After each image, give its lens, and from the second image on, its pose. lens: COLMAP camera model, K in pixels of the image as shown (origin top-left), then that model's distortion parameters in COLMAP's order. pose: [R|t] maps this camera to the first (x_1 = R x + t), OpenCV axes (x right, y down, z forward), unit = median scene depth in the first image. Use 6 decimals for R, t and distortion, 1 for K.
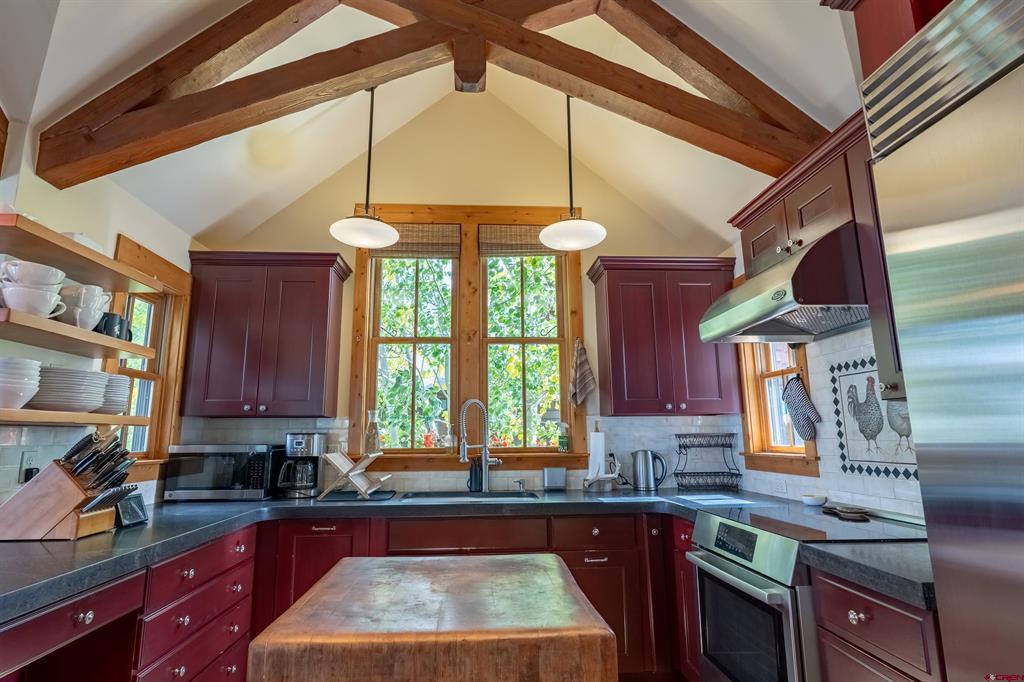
lens RADIAL K [[525.6, 0, 508.0], [0, 525.6, 342.0], [0, 0, 1]] dist [-0.009223, 0.000937]
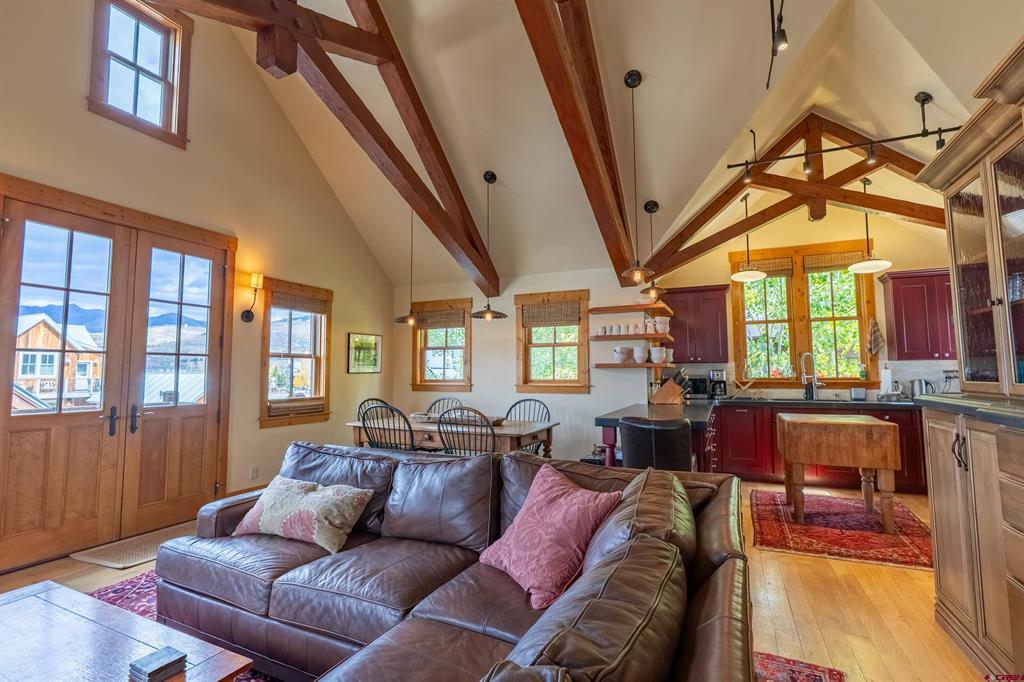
lens RADIAL K [[475.6, 0, 509.9], [0, 475.6, 340.1], [0, 0, 1]] dist [-0.008123, 0.001567]
pose [[0.881948, -0.029420, -0.470427, -0.205529], [0.081437, 0.992552, 0.090603, -0.183424], [0.464258, -0.118217, 0.877775, -1.032153]]
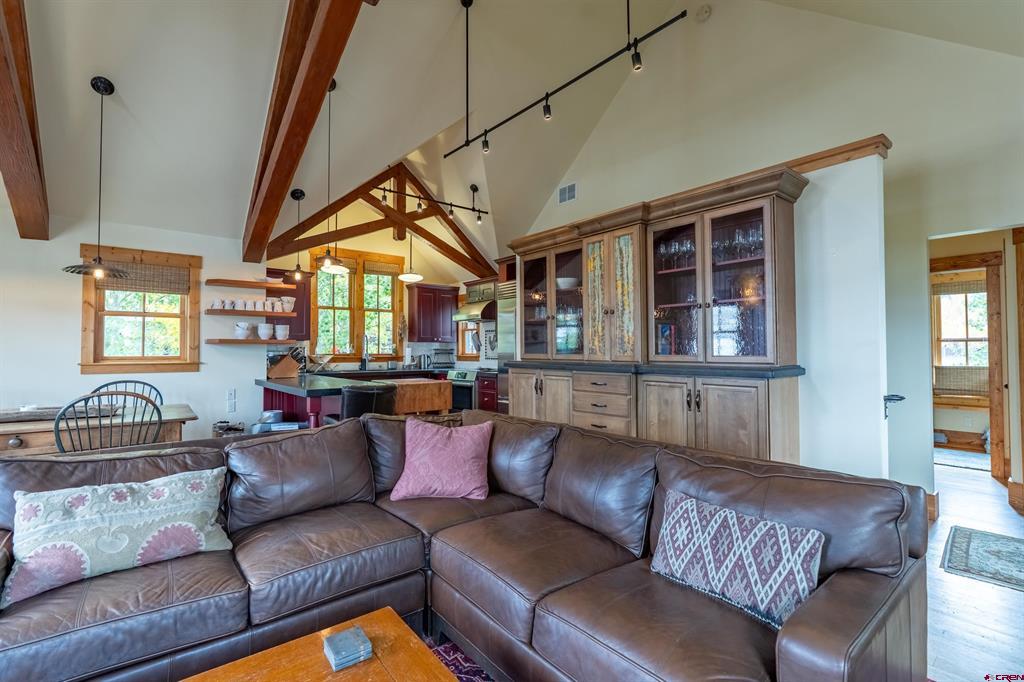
lens RADIAL K [[462.7, 0, 509.2], [0, 462.7, 339.7], [0, 0, 1]] dist [-0.006324, 0.000963]
pose [[0.813140, 0.020632, 0.581702, -0.790616], [-0.109351, 0.986992, 0.117851, -0.205930], [-0.571704, -0.159440, 0.804819, -1.195633]]
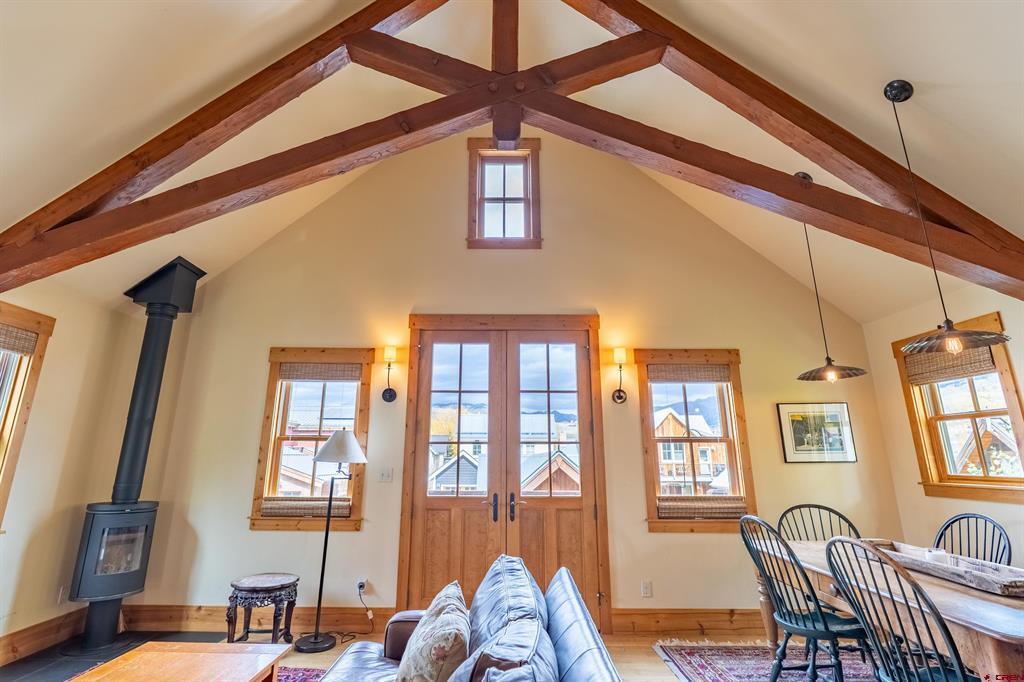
lens RADIAL K [[508.1, 0, 500.9], [0, 508.1, 317.7], [0, 0, 1]] dist [-0.008935, 0.000940]
pose [[-0.064014, -0.261842, -0.962985, -0.178992], [0.173300, 0.947387, -0.269120, -0.081518], [0.982786, -0.184113, -0.015269, -0.411544]]
